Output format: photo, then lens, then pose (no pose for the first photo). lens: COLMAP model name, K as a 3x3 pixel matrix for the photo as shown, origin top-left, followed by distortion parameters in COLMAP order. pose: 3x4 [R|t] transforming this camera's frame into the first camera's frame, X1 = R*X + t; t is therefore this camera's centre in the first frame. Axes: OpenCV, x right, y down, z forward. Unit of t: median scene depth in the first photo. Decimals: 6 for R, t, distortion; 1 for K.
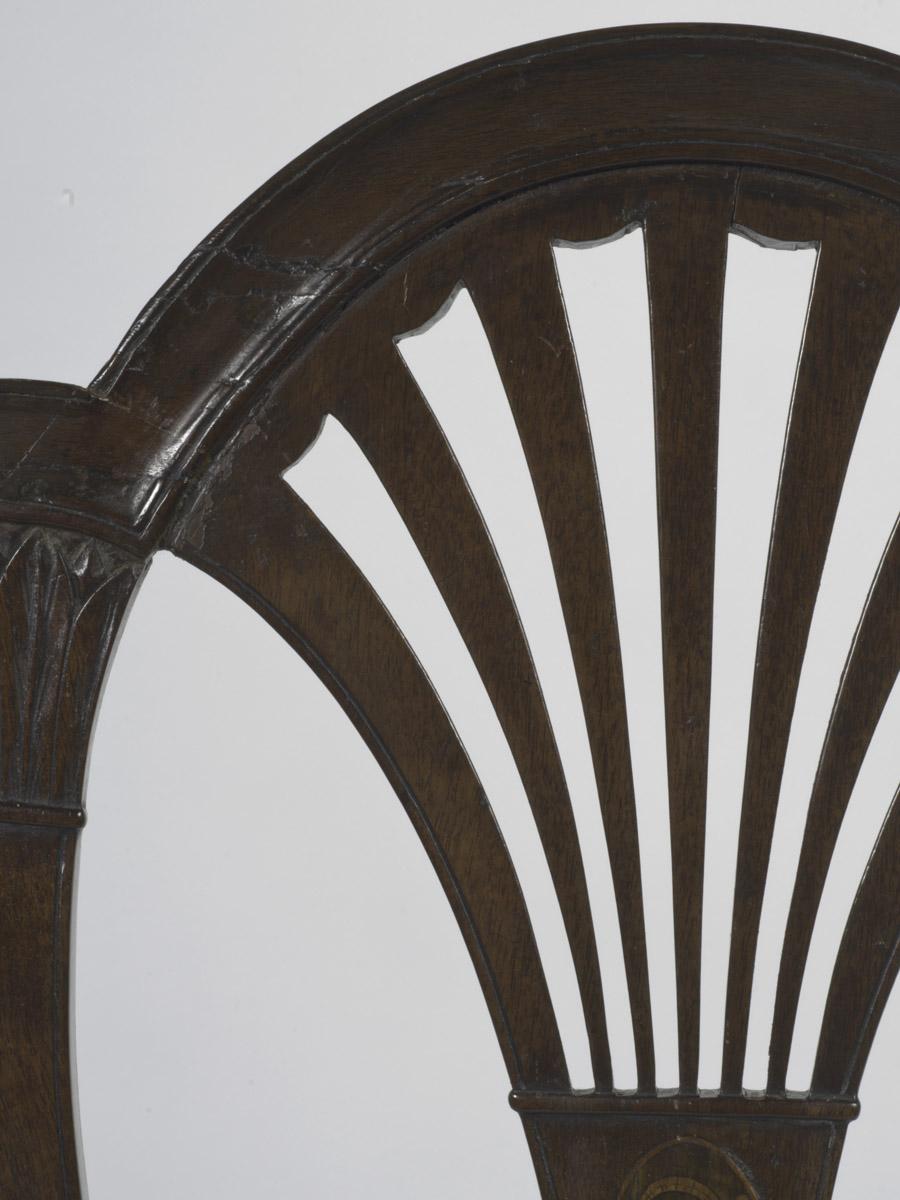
lens RADIAL K [[3791.1, 0, 446.4], [0, 3791.1, 607.9], [0, 0, 1]] dist [0.002518, 0.000000]
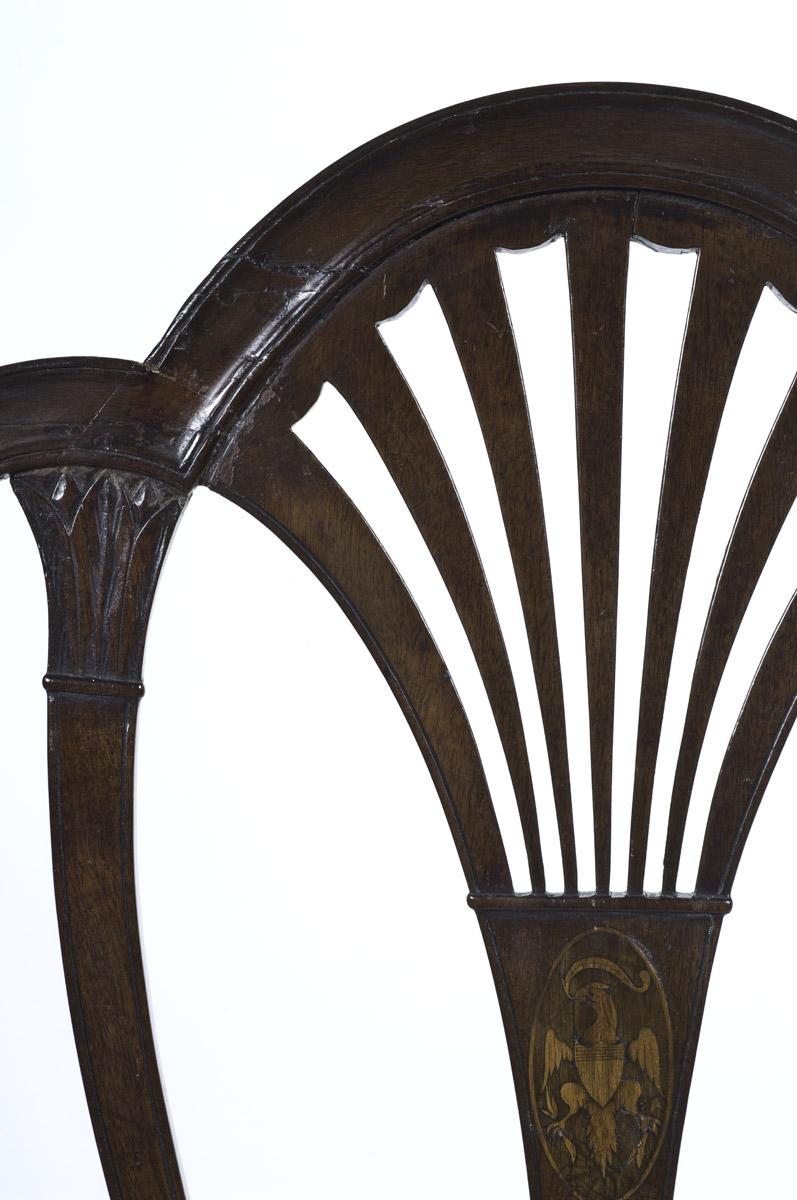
lens RADIAL K [[3300.0, 0, 403.8], [0, 3300.0, 594.3], [0, 0, 1]] dist [0.010900, 0.000000]
pose [[0.999976, -0.006675, 0.001841, -0.006938], [0.006621, 0.999598, 0.027561, -0.008842], [-0.002024, -0.027548, 0.999618, -0.147445]]
